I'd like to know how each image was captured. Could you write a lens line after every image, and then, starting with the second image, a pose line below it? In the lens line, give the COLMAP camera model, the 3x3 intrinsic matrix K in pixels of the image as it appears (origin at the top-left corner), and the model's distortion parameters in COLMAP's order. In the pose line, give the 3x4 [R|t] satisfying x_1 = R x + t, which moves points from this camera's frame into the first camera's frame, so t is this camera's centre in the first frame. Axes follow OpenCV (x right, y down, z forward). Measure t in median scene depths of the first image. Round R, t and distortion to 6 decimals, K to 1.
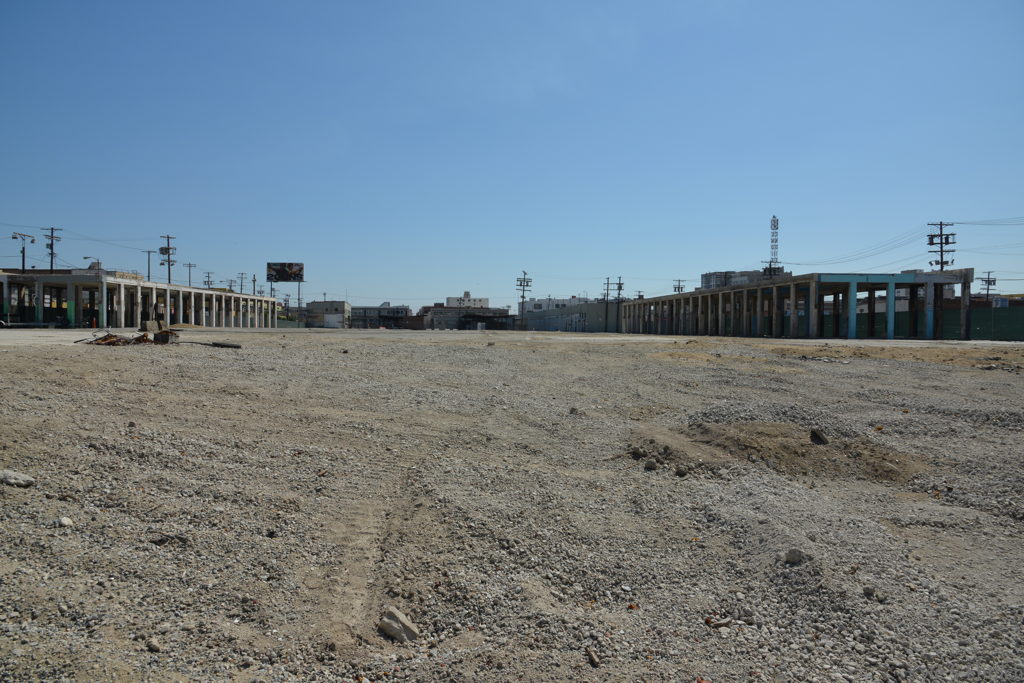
lens RADIAL K [[693.5, 0, 510.6], [0, 693.5, 343.0], [0, 0, 1]] dist [-0.038047, 0.006248]
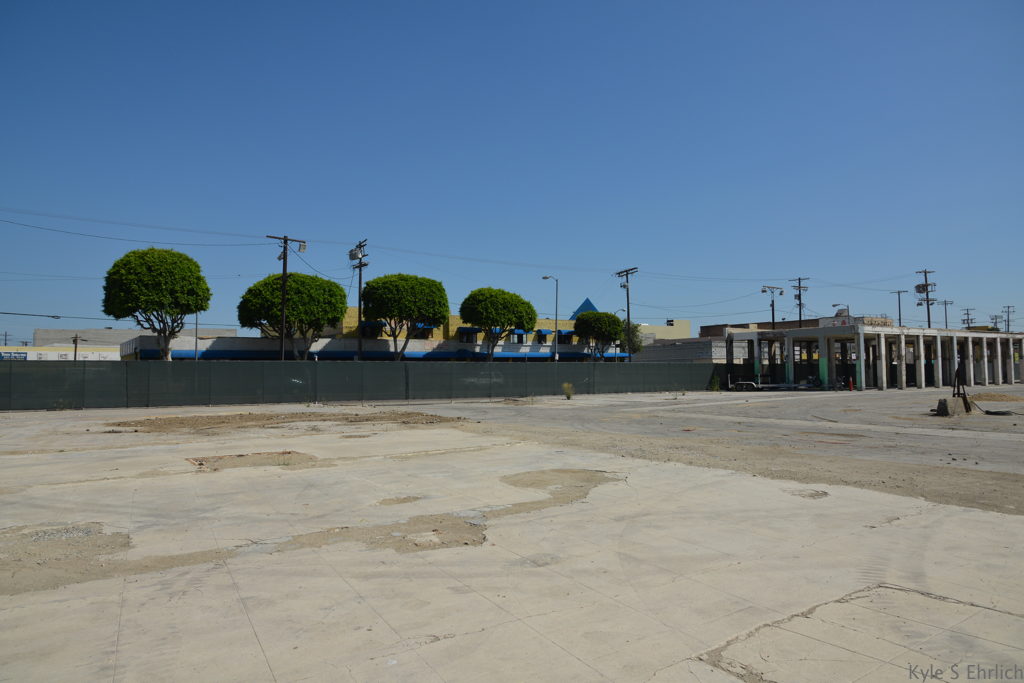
lens RADIAL K [[693.5, 0, 510.6], [0, 693.5, 343.0], [0, 0, 1]] dist [-0.038047, 0.006248]
pose [[0.548250, -0.051305, -0.834740, -0.112439], [0.000048, 0.998118, -0.061316, -0.021590], [0.836315, 0.033577, 0.547220, 0.163978]]
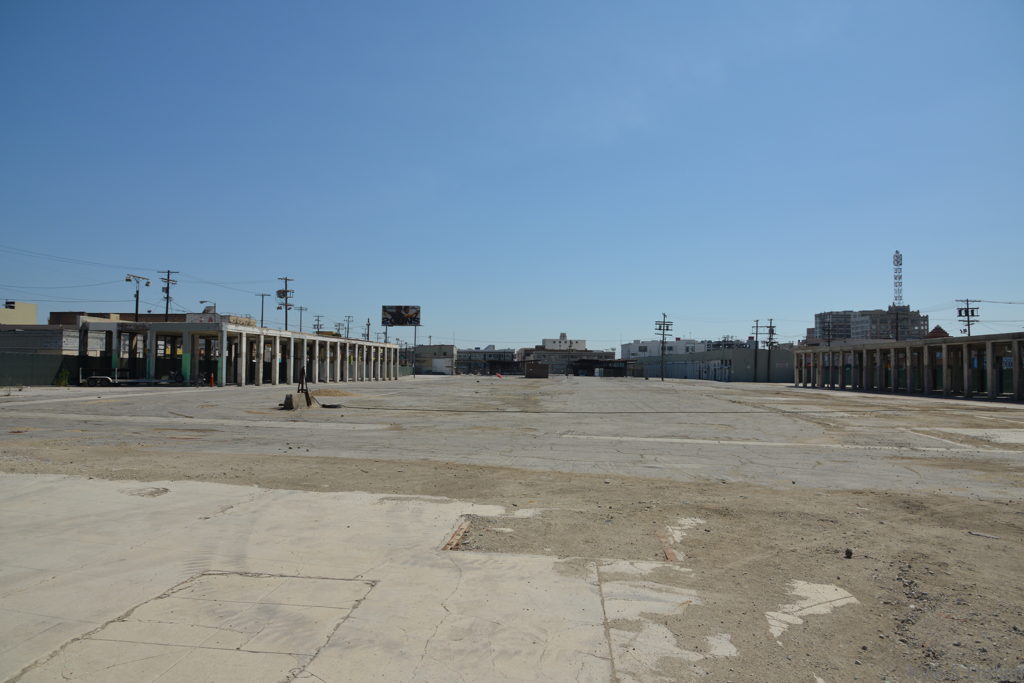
lens RADIAL K [[694.0, 0, 508.7], [0, 694.0, 339.7], [0, 0, 1]] dist [-0.037601, 0.005105]
pose [[0.991633, -0.001689, -0.129078, -0.109867], [-0.006476, 0.998005, -0.062809, -0.021600], [0.128926, 0.063119, 0.989643, 0.164921]]
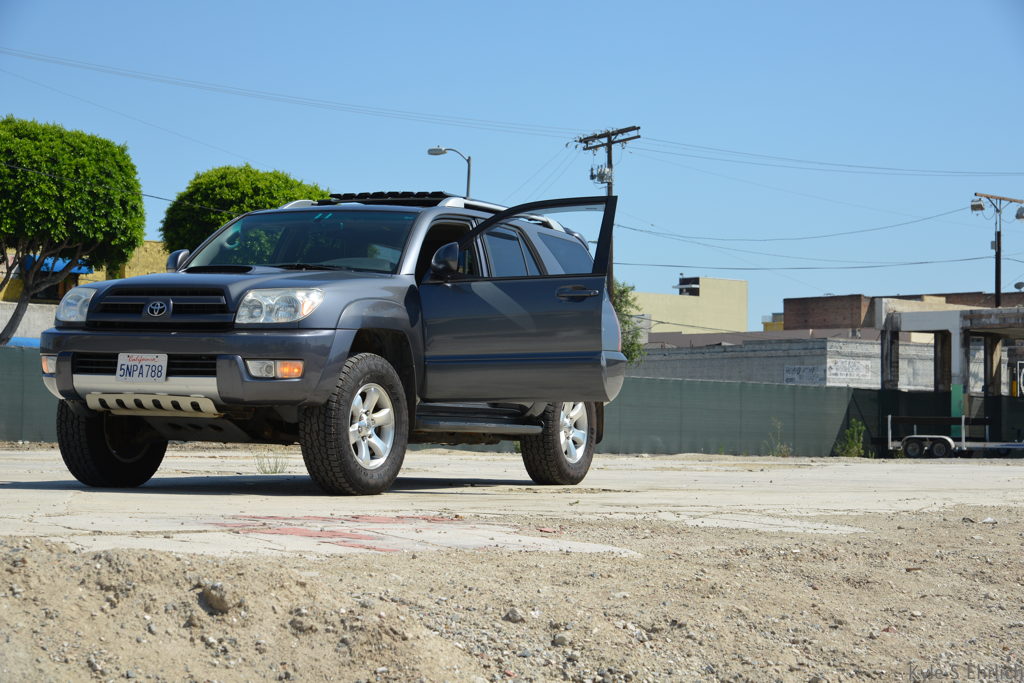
lens RADIAL K [[2290.8, 0, 519.1], [0, 2290.8, 343.1], [0, 0, 1]] dist [-0.017839, 0.493803]
pose [[0.679246, -0.032530, -0.733190, -0.001812], [-0.020674, 0.997773, -0.063421, -0.000042], [0.733620, 0.058236, 0.677060, -0.001874]]
